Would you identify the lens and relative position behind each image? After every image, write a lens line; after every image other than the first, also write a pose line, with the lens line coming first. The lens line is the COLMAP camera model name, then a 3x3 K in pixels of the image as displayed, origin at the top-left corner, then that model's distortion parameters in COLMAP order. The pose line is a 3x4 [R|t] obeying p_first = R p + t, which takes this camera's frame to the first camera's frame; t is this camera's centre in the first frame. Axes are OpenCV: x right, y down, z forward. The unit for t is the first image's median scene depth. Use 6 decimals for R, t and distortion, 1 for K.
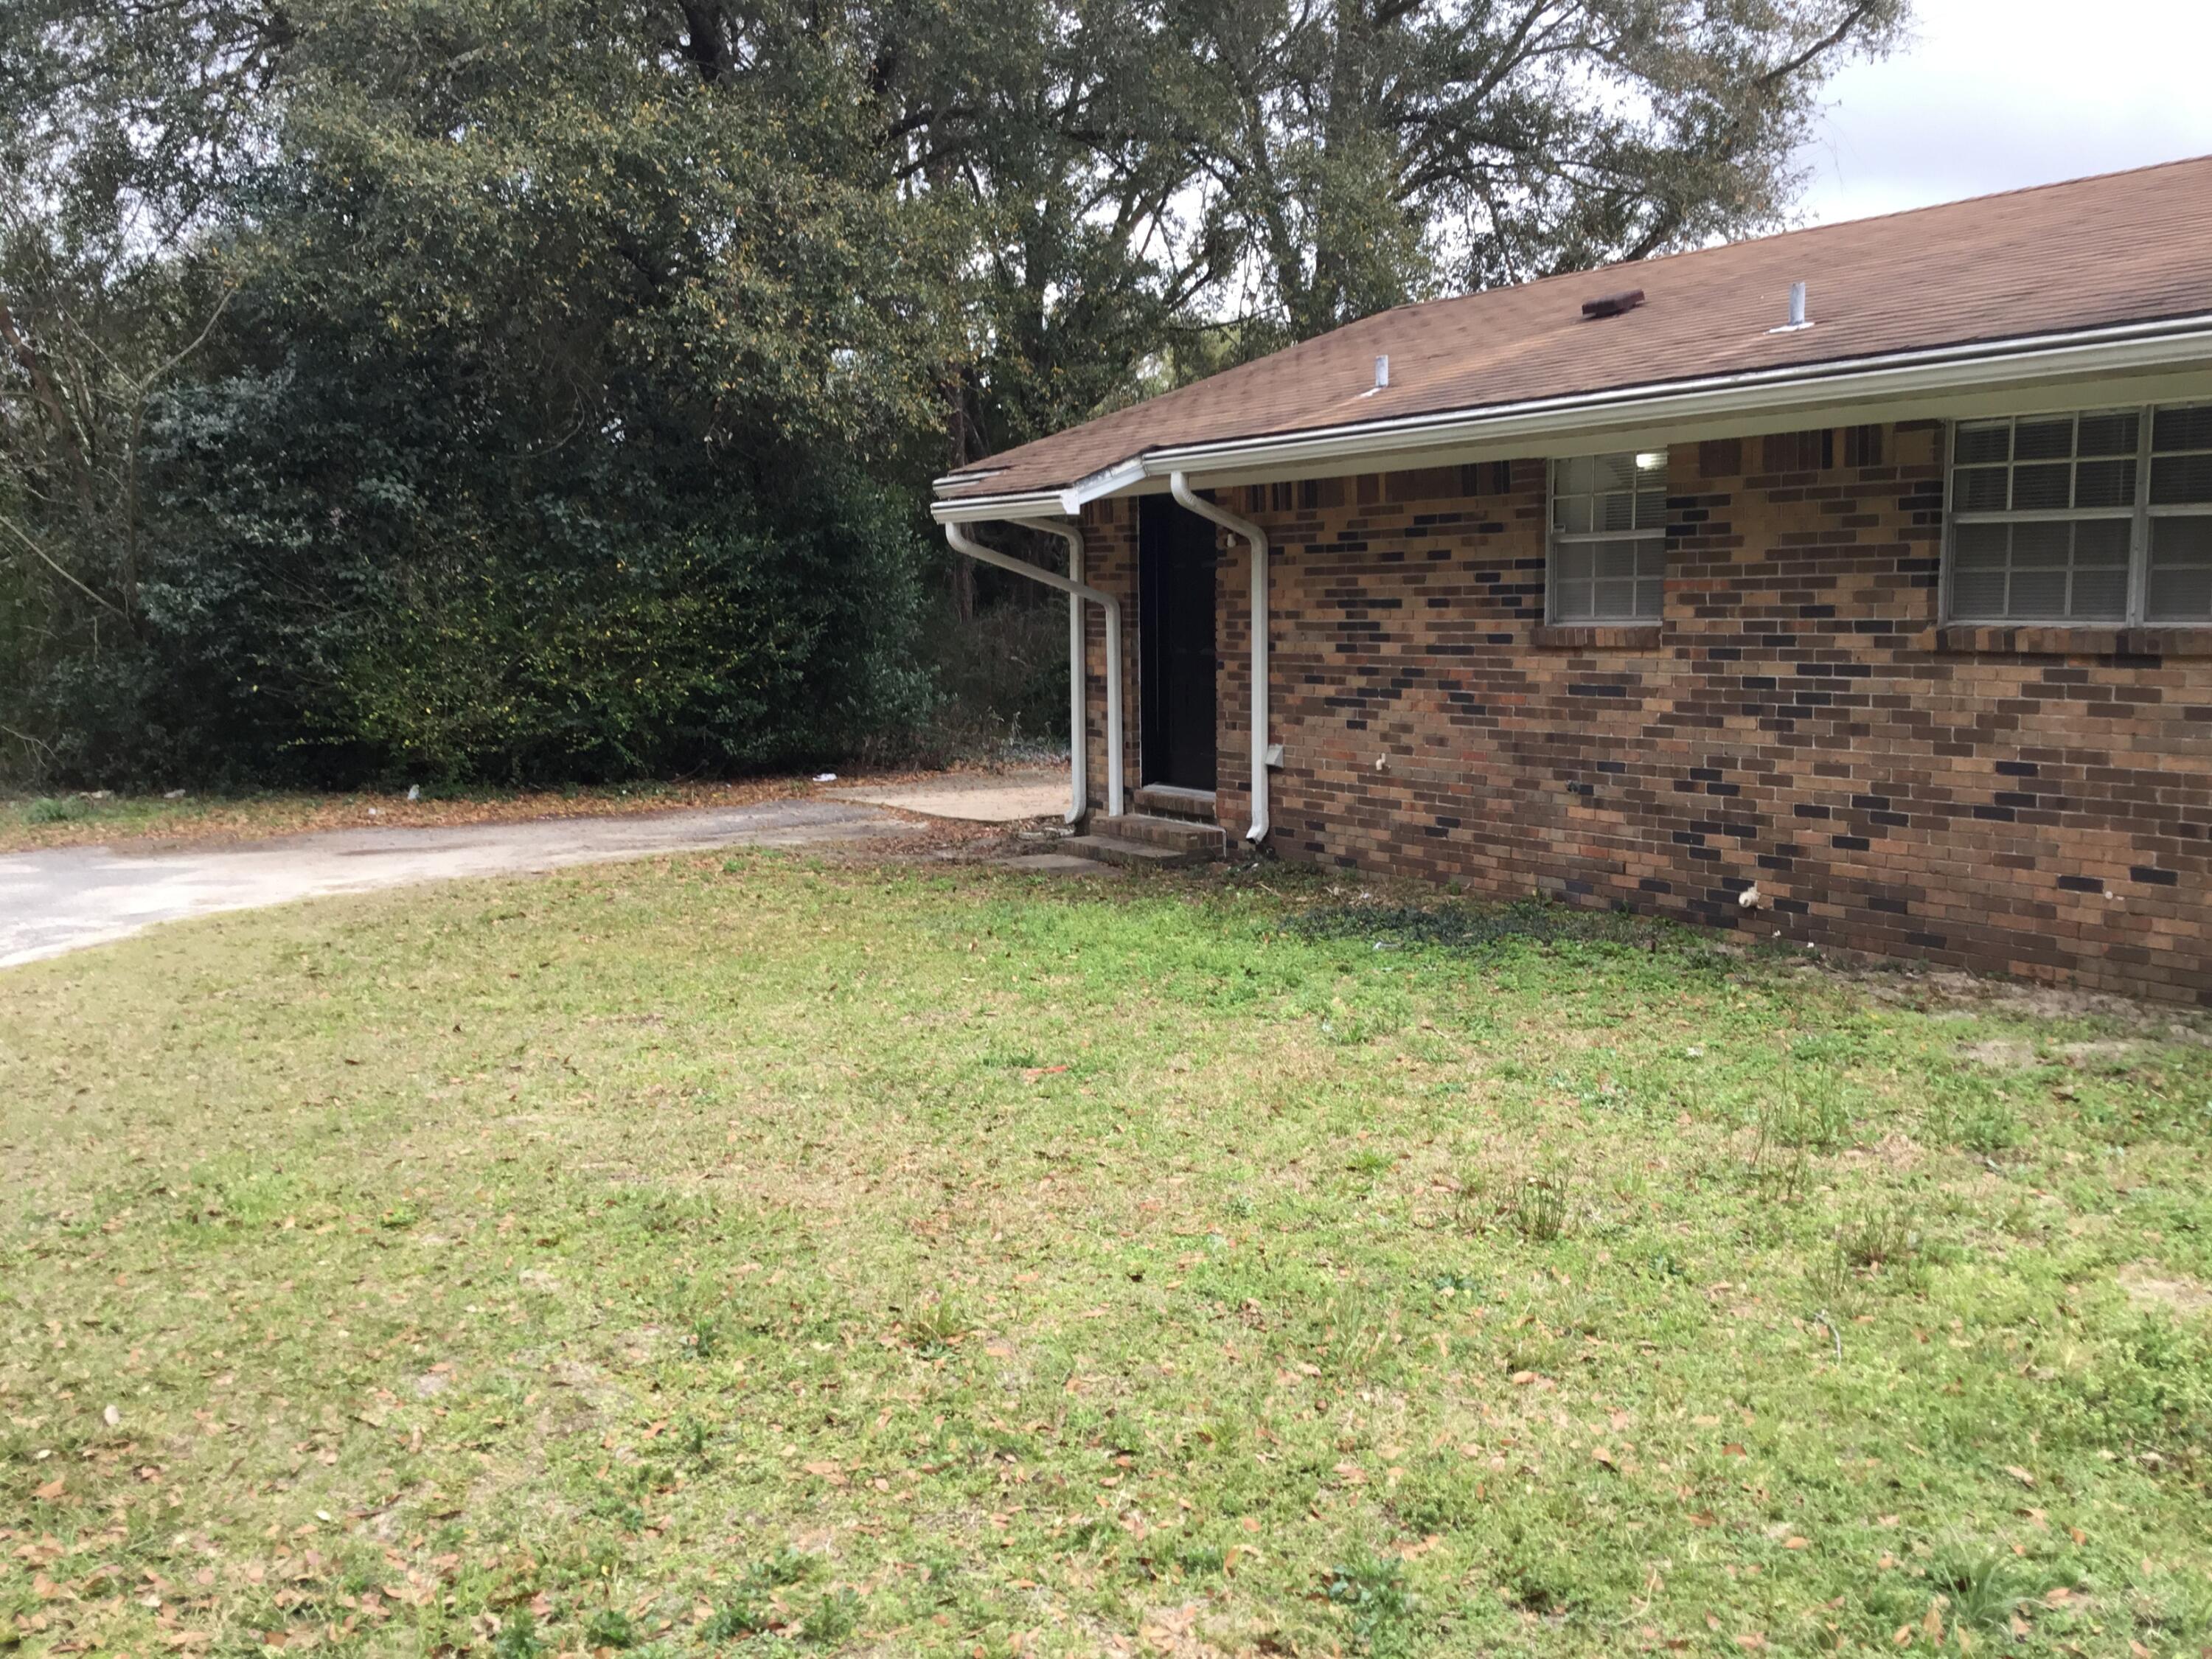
lens RADIAL K [[1996.2, 0, 1110.2], [0, 1996.2, 827.8], [0, 0, 1]] dist [0.114742, -0.226795]
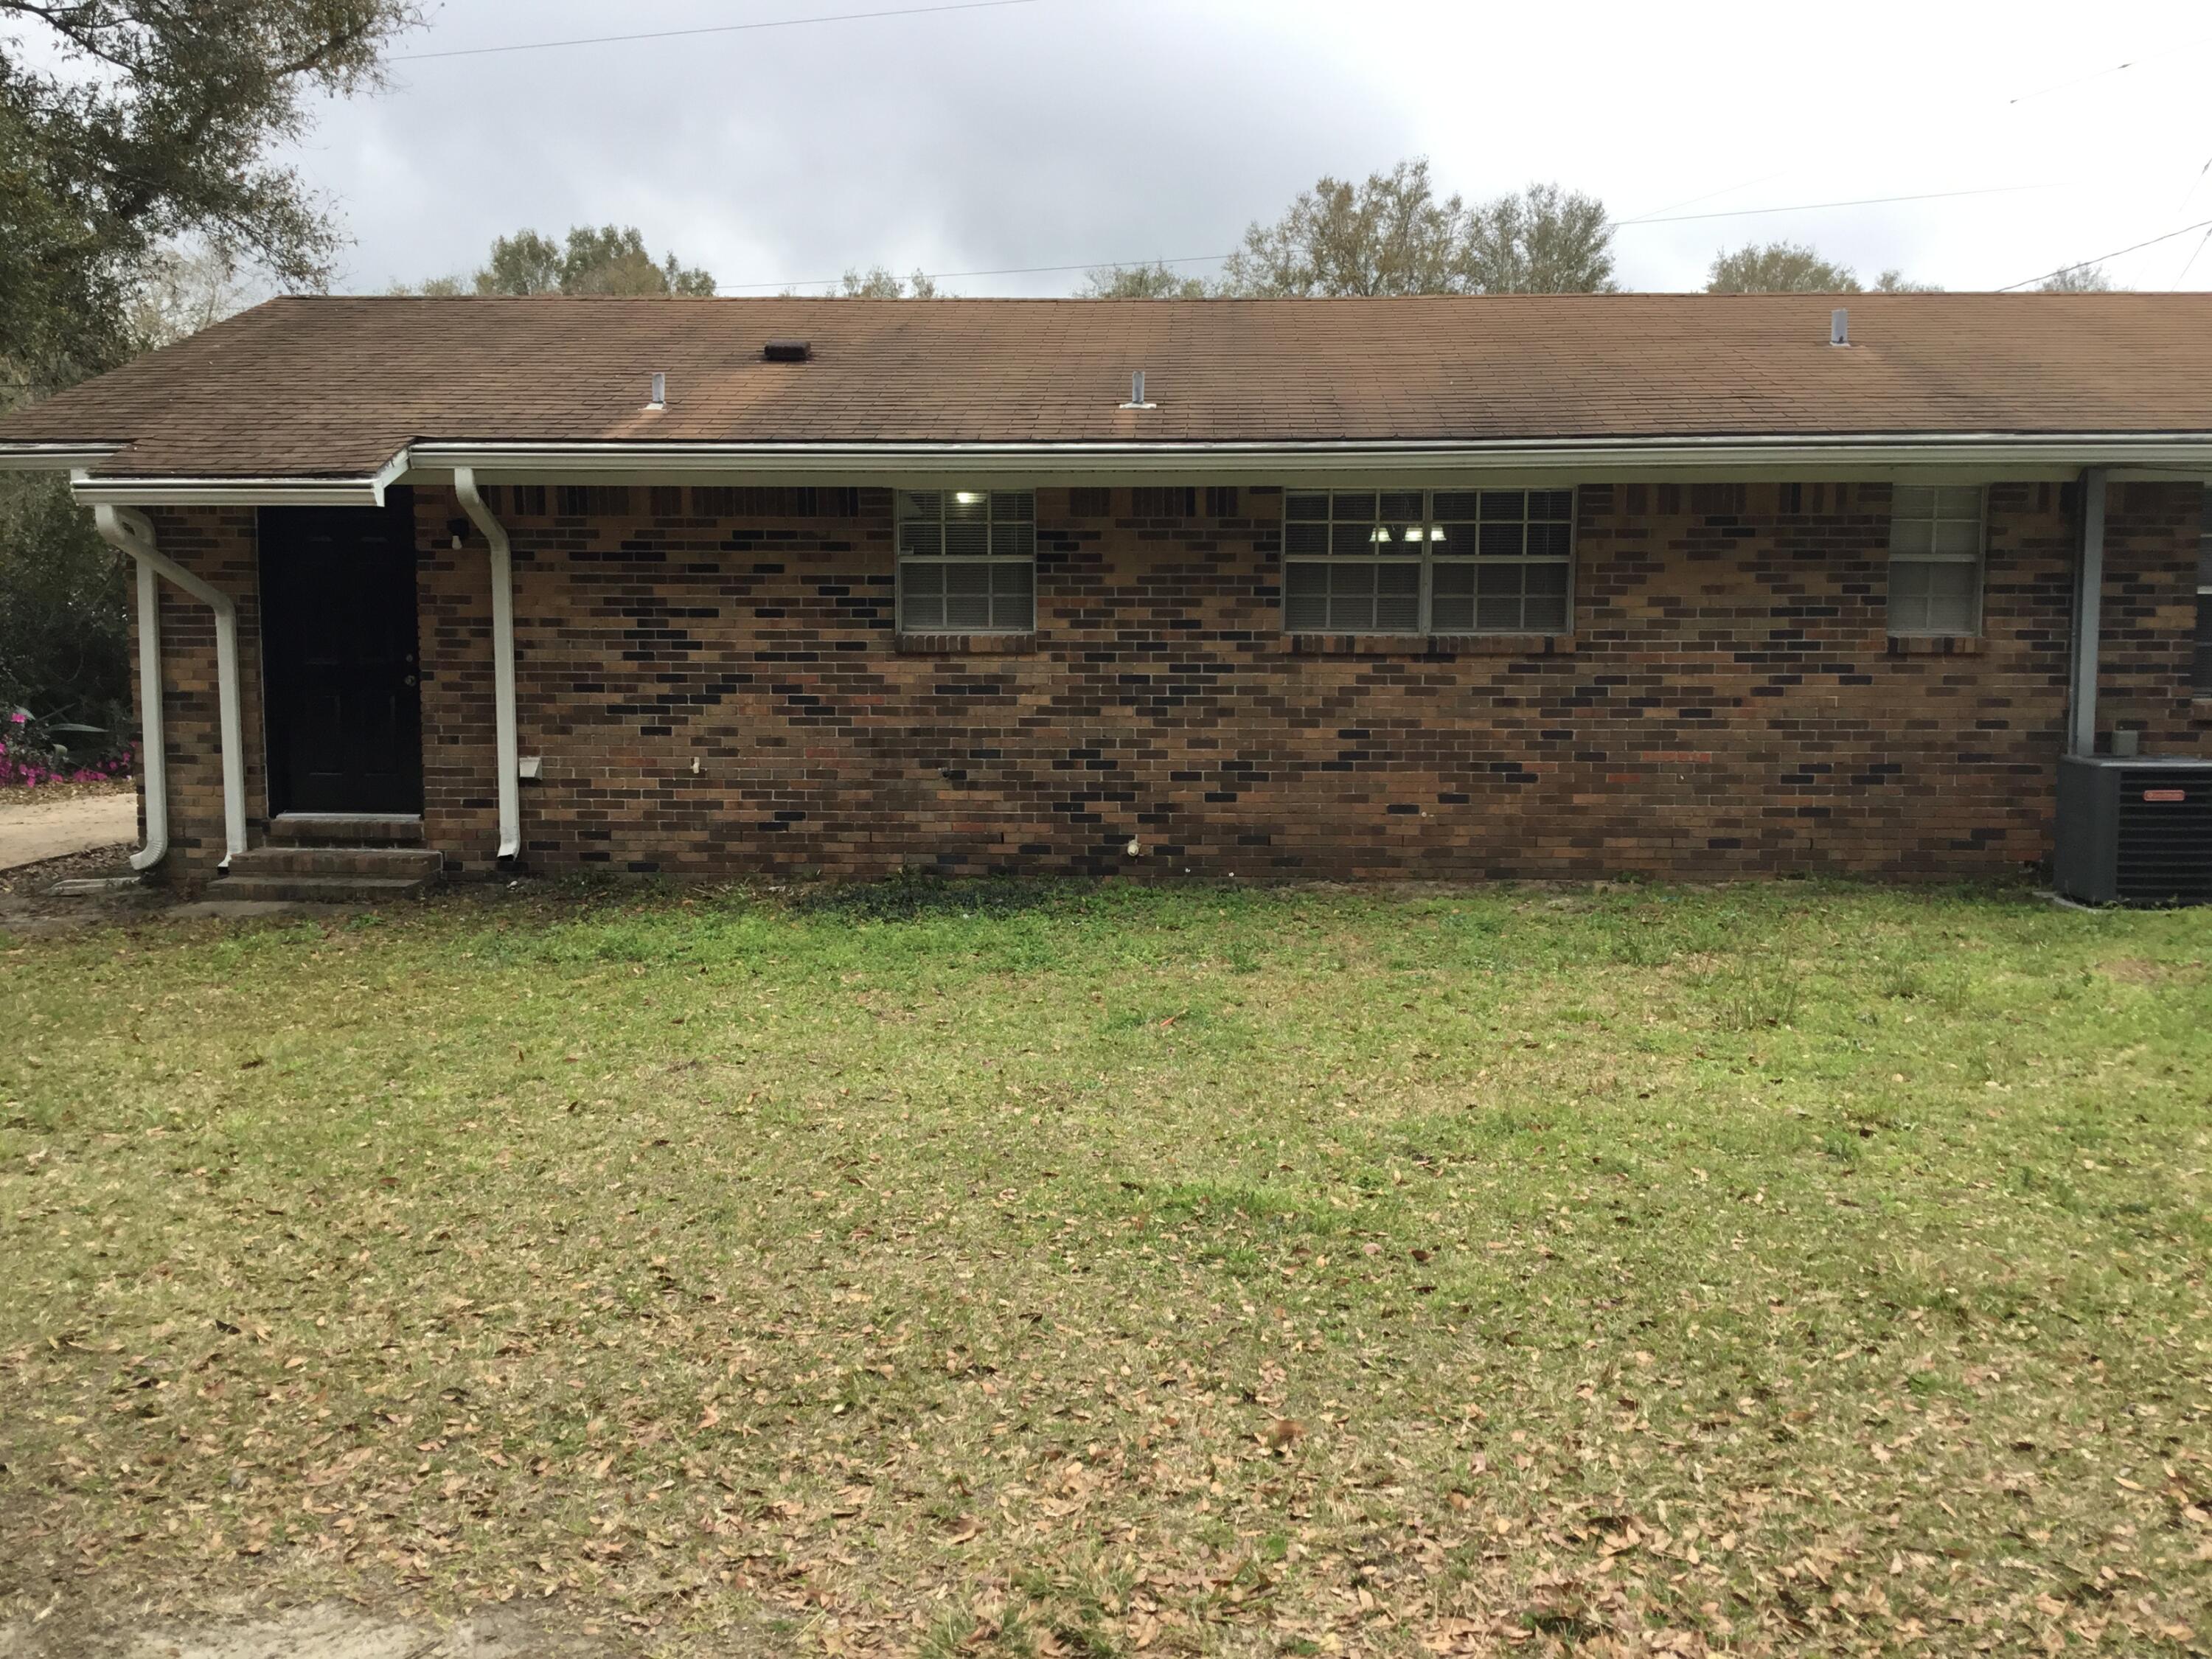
lens RADIAL K [[1996.2, 0, 1110.2], [0, 1996.2, 827.8], [0, 0, 1]] dist [0.114742, -0.226795]
pose [[0.587755, -0.072534, 0.805781, -0.679318], [0.082595, 0.996149, 0.029424, -0.015847], [-0.804812, 0.049259, 0.591482, 0.251561]]
